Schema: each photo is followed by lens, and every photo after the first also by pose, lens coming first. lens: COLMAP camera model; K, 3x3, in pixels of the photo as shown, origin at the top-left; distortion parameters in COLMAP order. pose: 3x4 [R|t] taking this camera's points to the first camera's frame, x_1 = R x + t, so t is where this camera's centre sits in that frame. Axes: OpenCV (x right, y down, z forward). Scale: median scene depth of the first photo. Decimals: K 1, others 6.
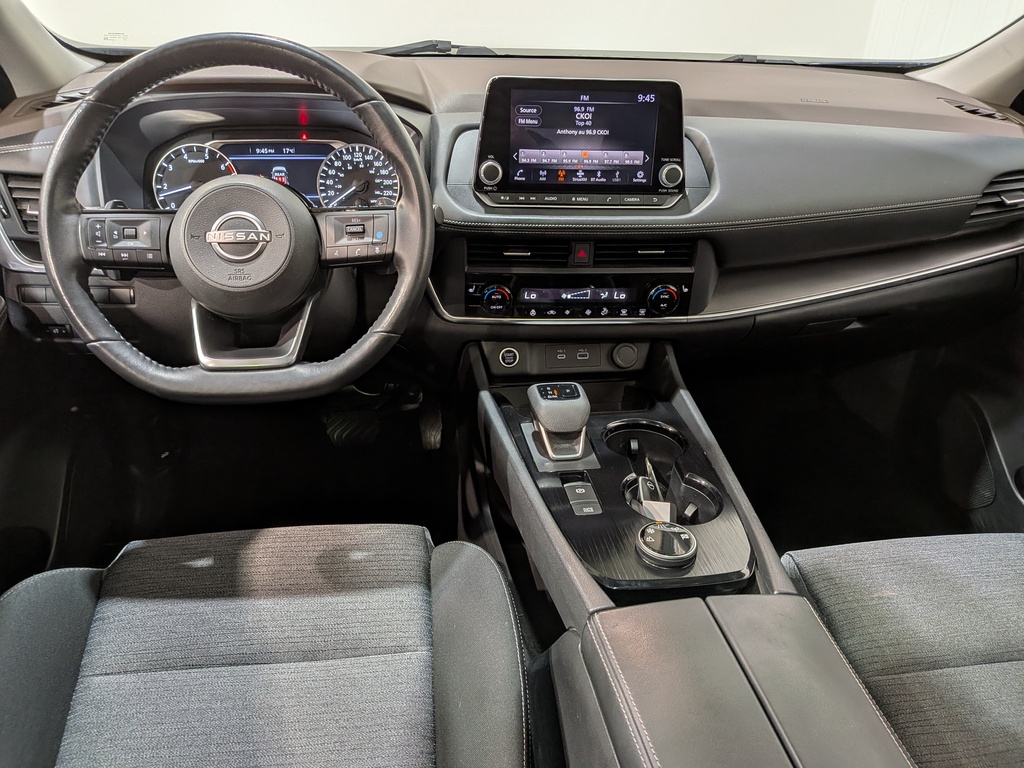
lens RADIAL K [[759.6, 0, 506.8], [0, 759.6, 382.4], [0, 0, 1]] dist [0.053846, -0.101113]
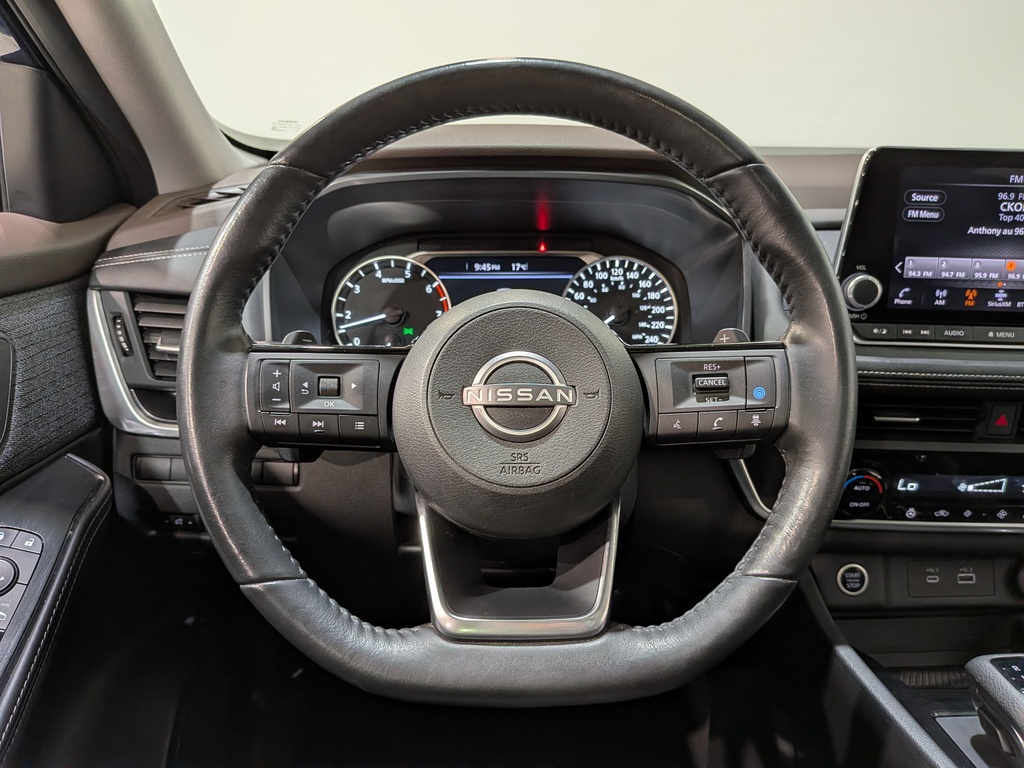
lens RADIAL K [[759.6, 0, 510.3], [0, 759.6, 398.3], [0, 0, 1]] dist [0.053846, -0.101113]
pose [[0.994069, 0.015227, -0.107682, -0.225553], [-0.032128, 0.987074, -0.157011, -0.076740], [0.103900, 0.159540, 0.981709, 0.346136]]
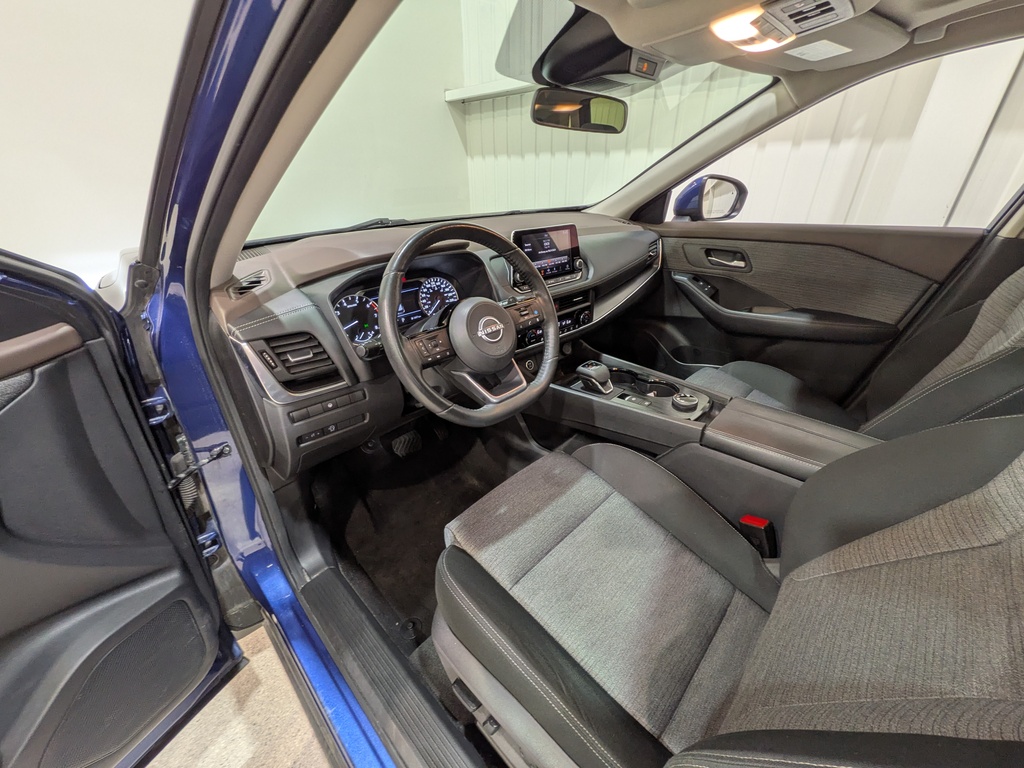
lens RADIAL K [[411.4, 0, 525.0], [0, 411.4, 375.2], [0, 0, 1]] dist [0.011714, 0.000031]
pose [[0.775010, -0.313125, 0.548919, -0.658219], [0.326483, 0.942106, 0.076457, -0.101687], [-0.541080, 0.119958, 0.832372, 0.103543]]
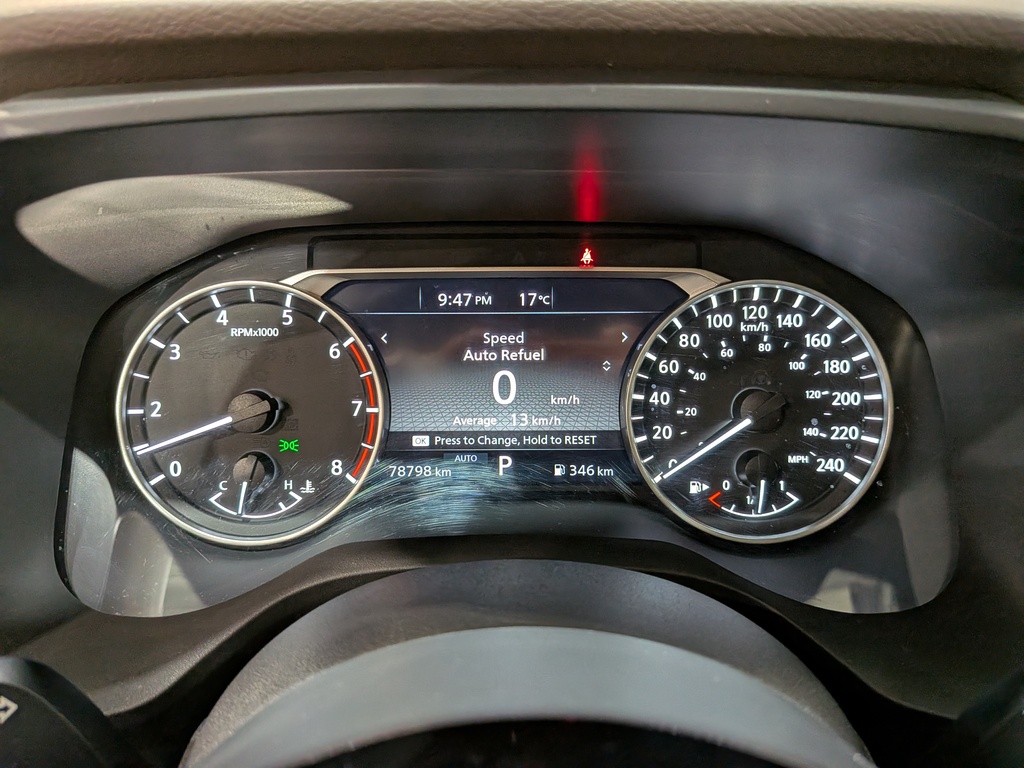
lens RADIAL K [[759.6, 0, 511.5], [0, 759.6, 376.8], [0, 0, 1]] dist [0.053846, -0.101113]
pose [[0.990264, 0.030029, -0.135924, -0.261864], [-0.042271, 0.995215, -0.088092, -0.252328], [0.132628, 0.092980, 0.986795, 0.717302]]
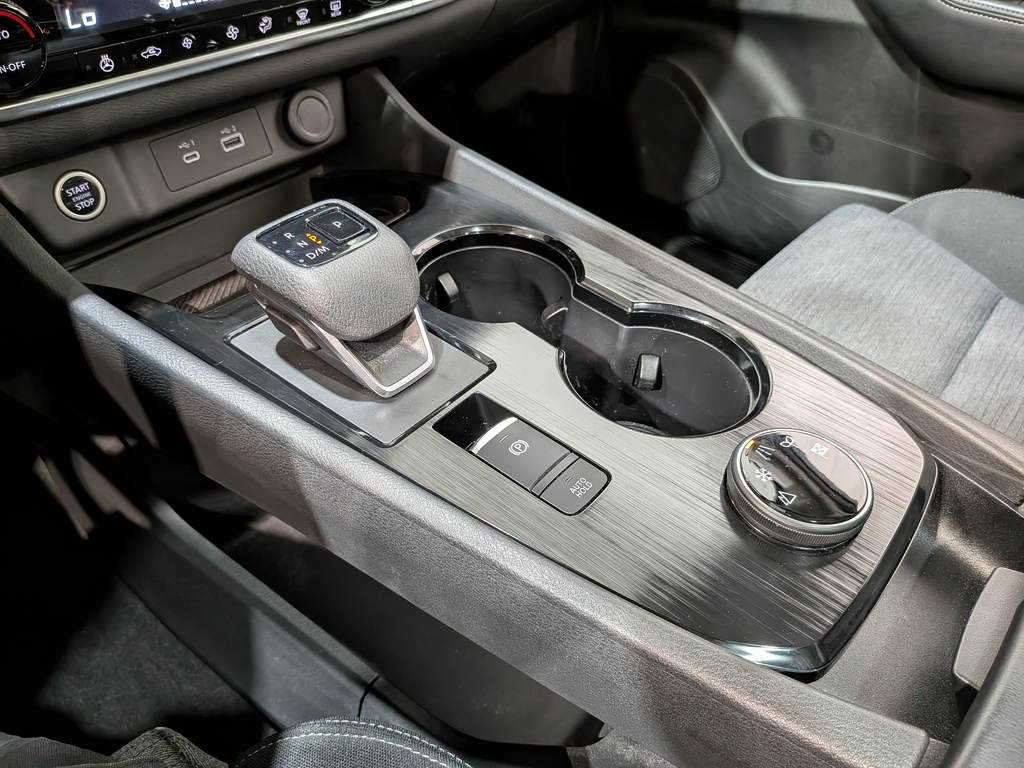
lens RADIAL K [[759.6, 0, 494.8], [0, 759.6, 385.8], [0, 0, 1]] dist [0.053846, -0.101113]
pose [[0.758068, -0.437936, 0.483266, -0.077751], [0.276829, 0.887010, 0.369565, -0.034141], [-0.590508, -0.146373, 0.793647, 0.548601]]
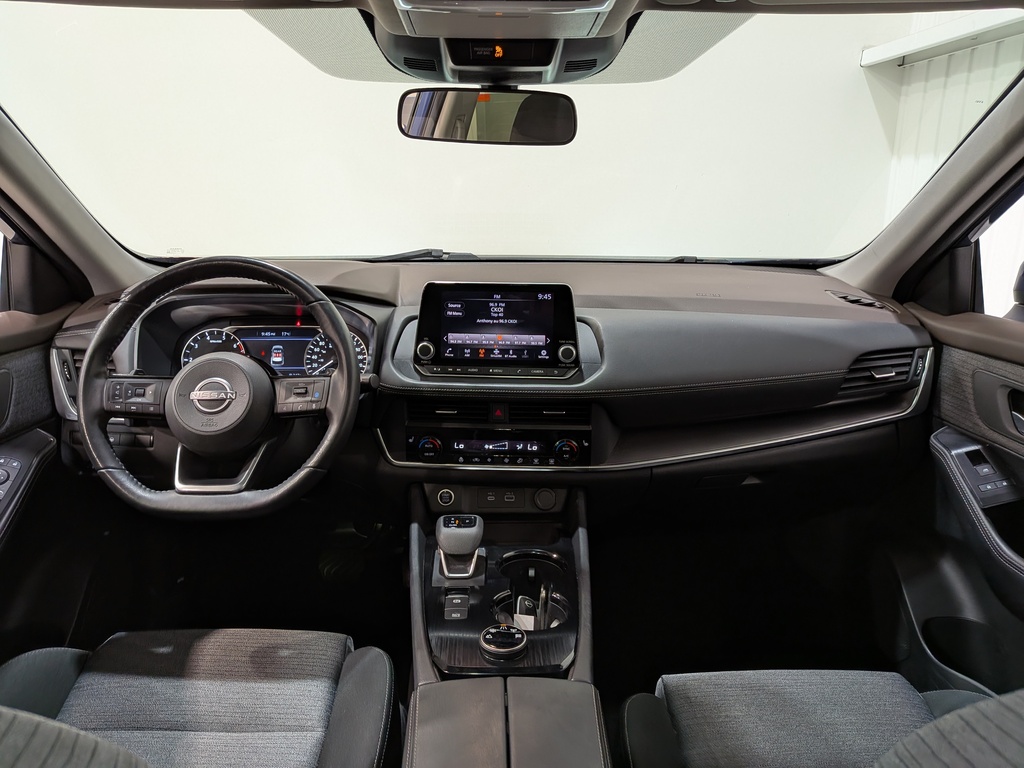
lens RADIAL K [[759.6, 0, 512.1], [0, 759.6, 375.8], [0, 0, 1]] dist [0.053846, -0.101113]
pose [[0.993717, 0.008088, -0.111628, 0.255695], [-0.033487, 0.973181, -0.227592, 0.053063], [0.106793, 0.229900, 0.967337, -0.213365]]
